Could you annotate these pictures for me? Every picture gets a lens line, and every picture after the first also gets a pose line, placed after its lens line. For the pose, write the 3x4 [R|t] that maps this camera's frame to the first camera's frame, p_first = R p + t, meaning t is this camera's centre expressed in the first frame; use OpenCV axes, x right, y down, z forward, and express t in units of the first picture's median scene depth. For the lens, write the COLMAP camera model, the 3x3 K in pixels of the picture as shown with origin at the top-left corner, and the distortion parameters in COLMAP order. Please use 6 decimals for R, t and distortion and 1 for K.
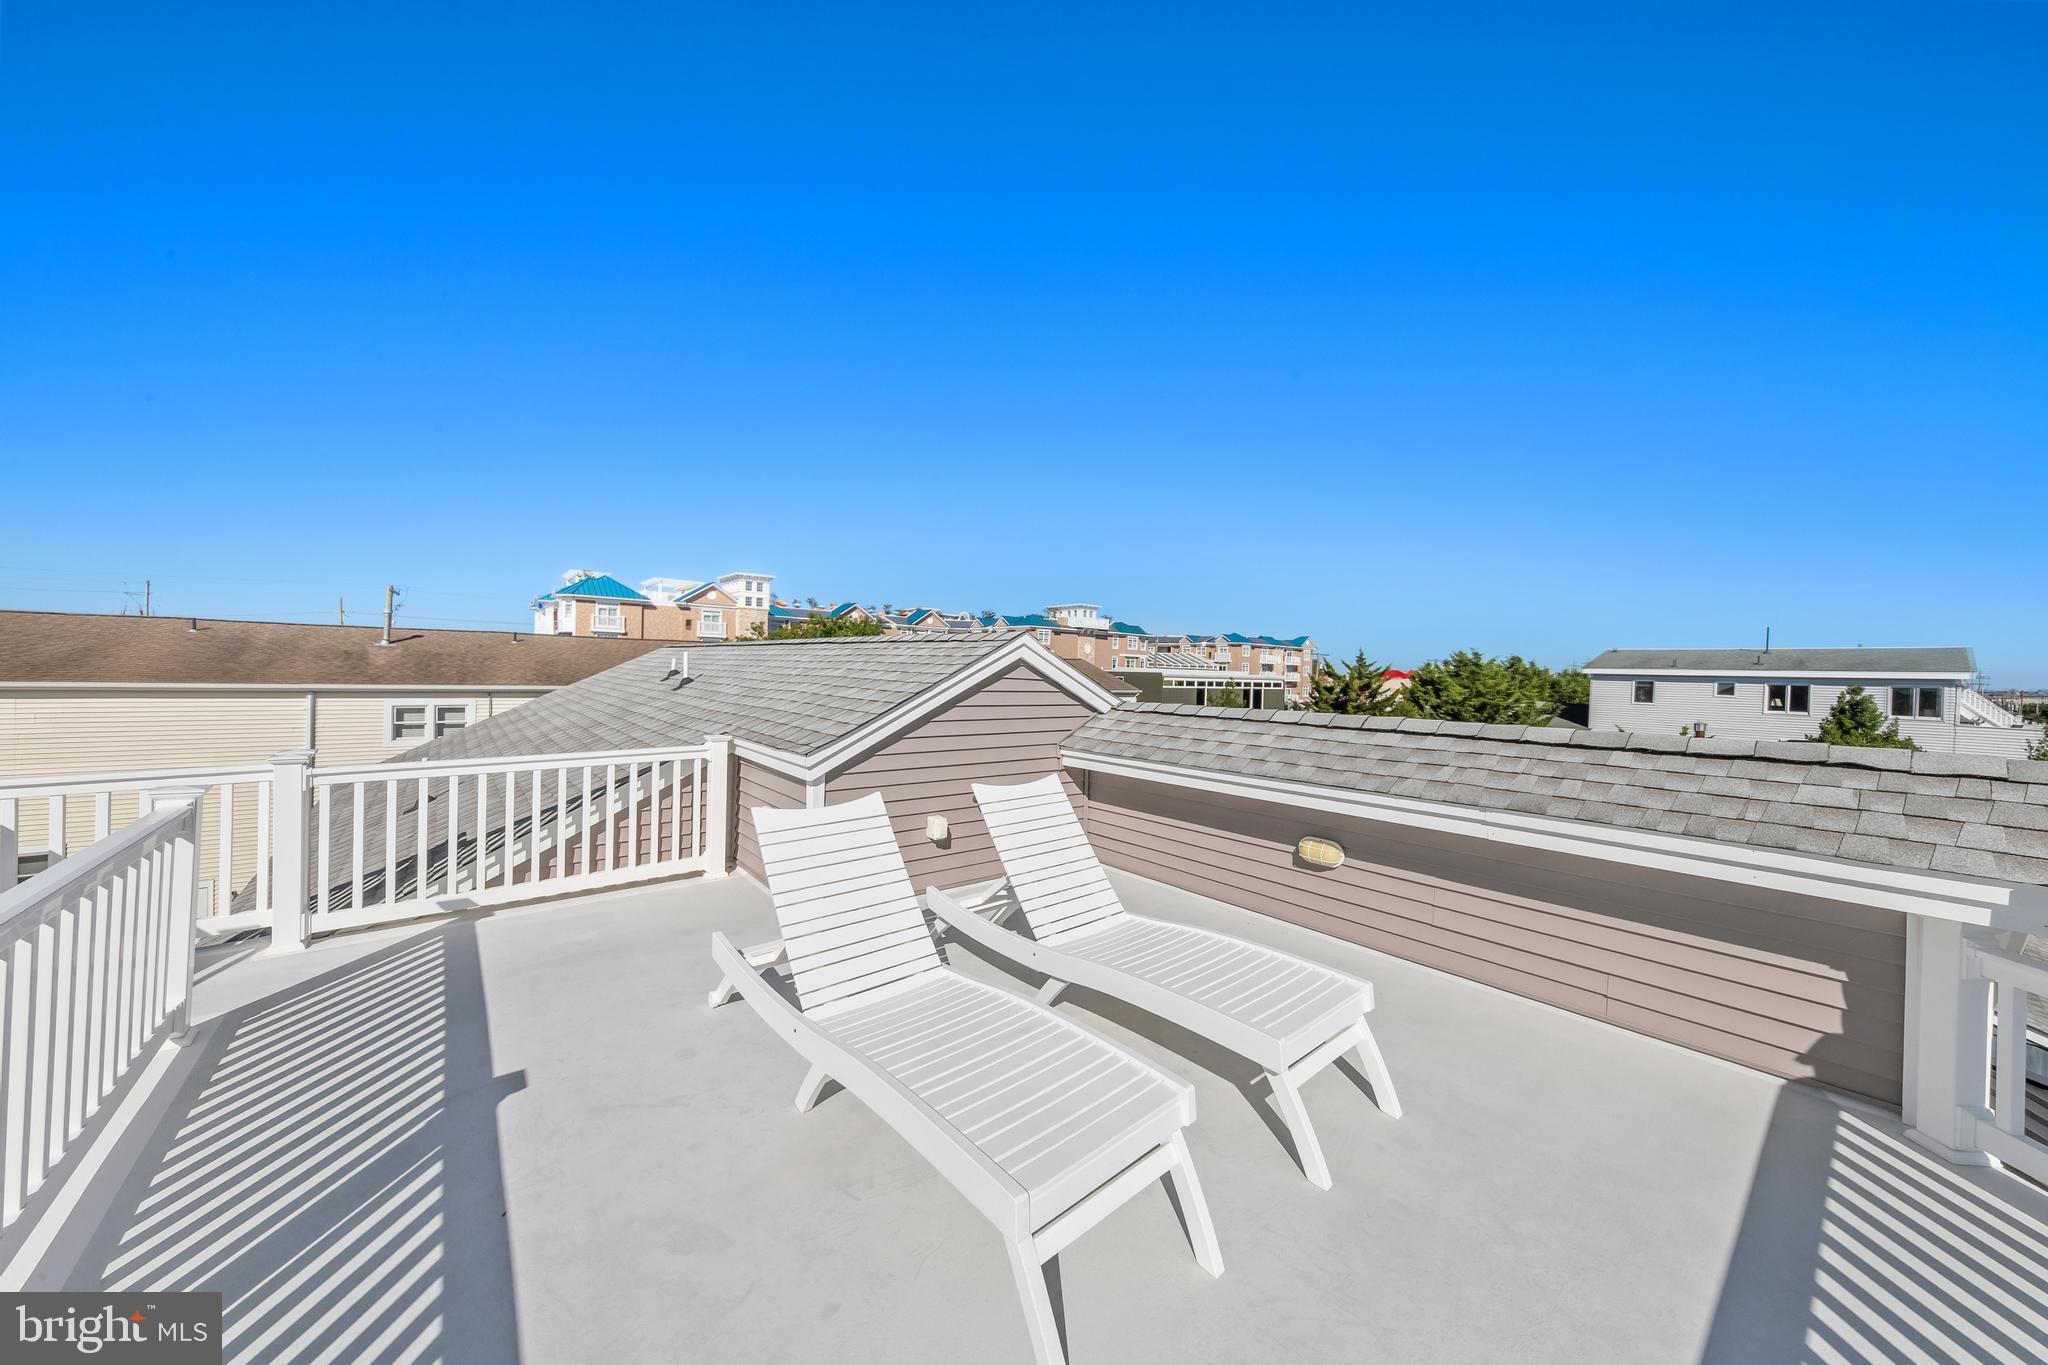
lens RADIAL K [[693.9, 0, 1024.0], [0, 693.9, 682.5], [0, 0, 1]] dist [0.008677, 0.000004]
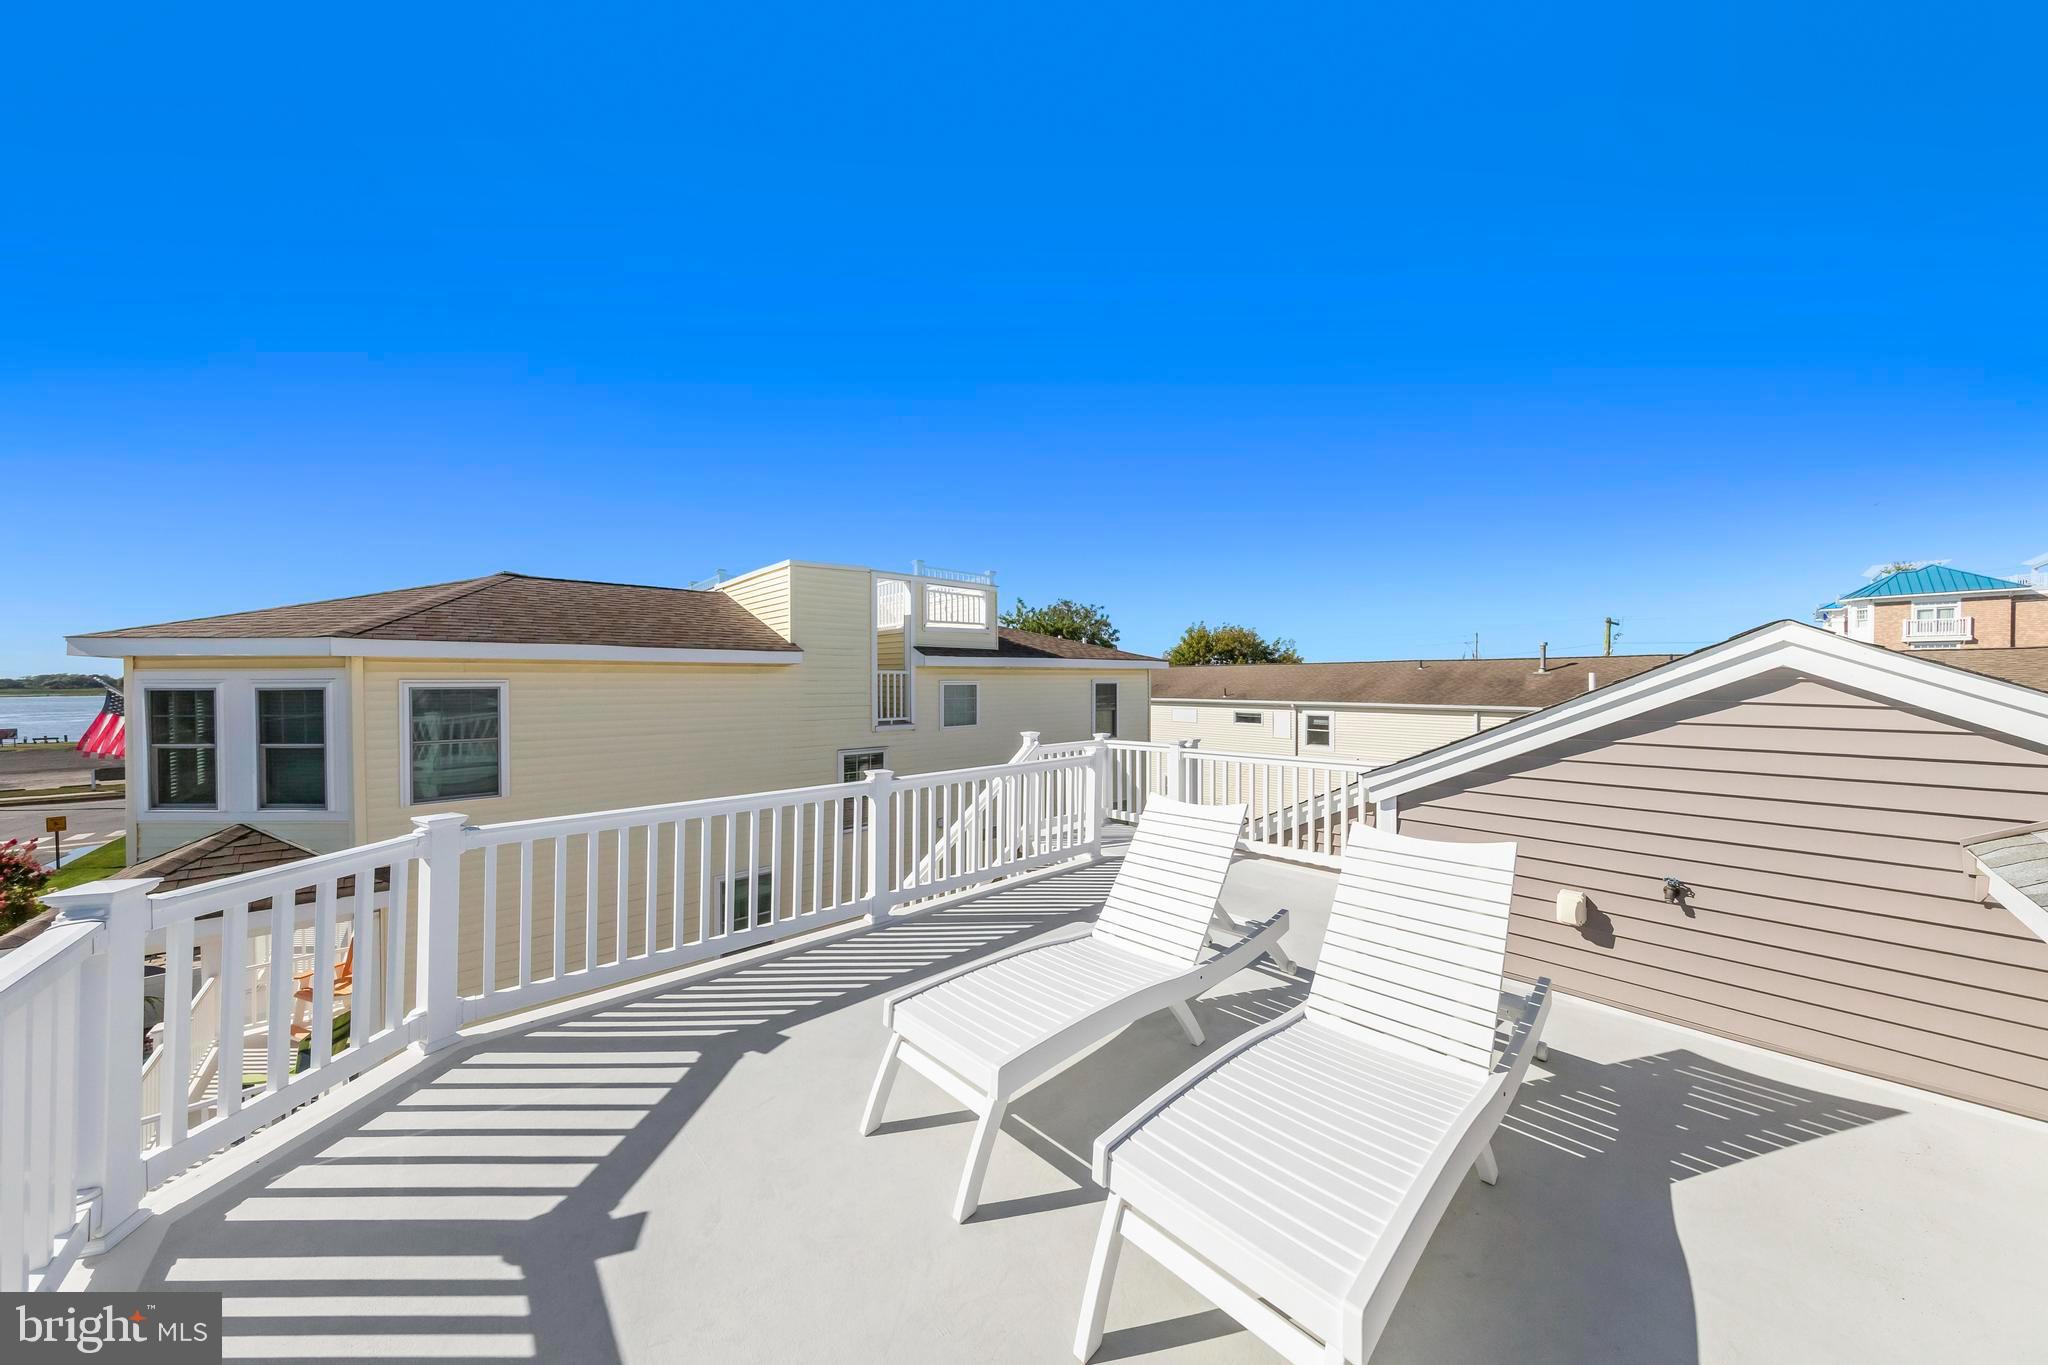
lens RADIAL K [[647.7, 0, 1024.0], [0, 647.7, 682.5], [0, 0, 1]] dist [-0.000500, -0.000025]
pose [[0.044126, -0.022537, -0.998772, 0.131048], [-0.014522, 0.999625, -0.023198, -0.000565], [0.998920, 0.015527, 0.043783, 0.097855]]
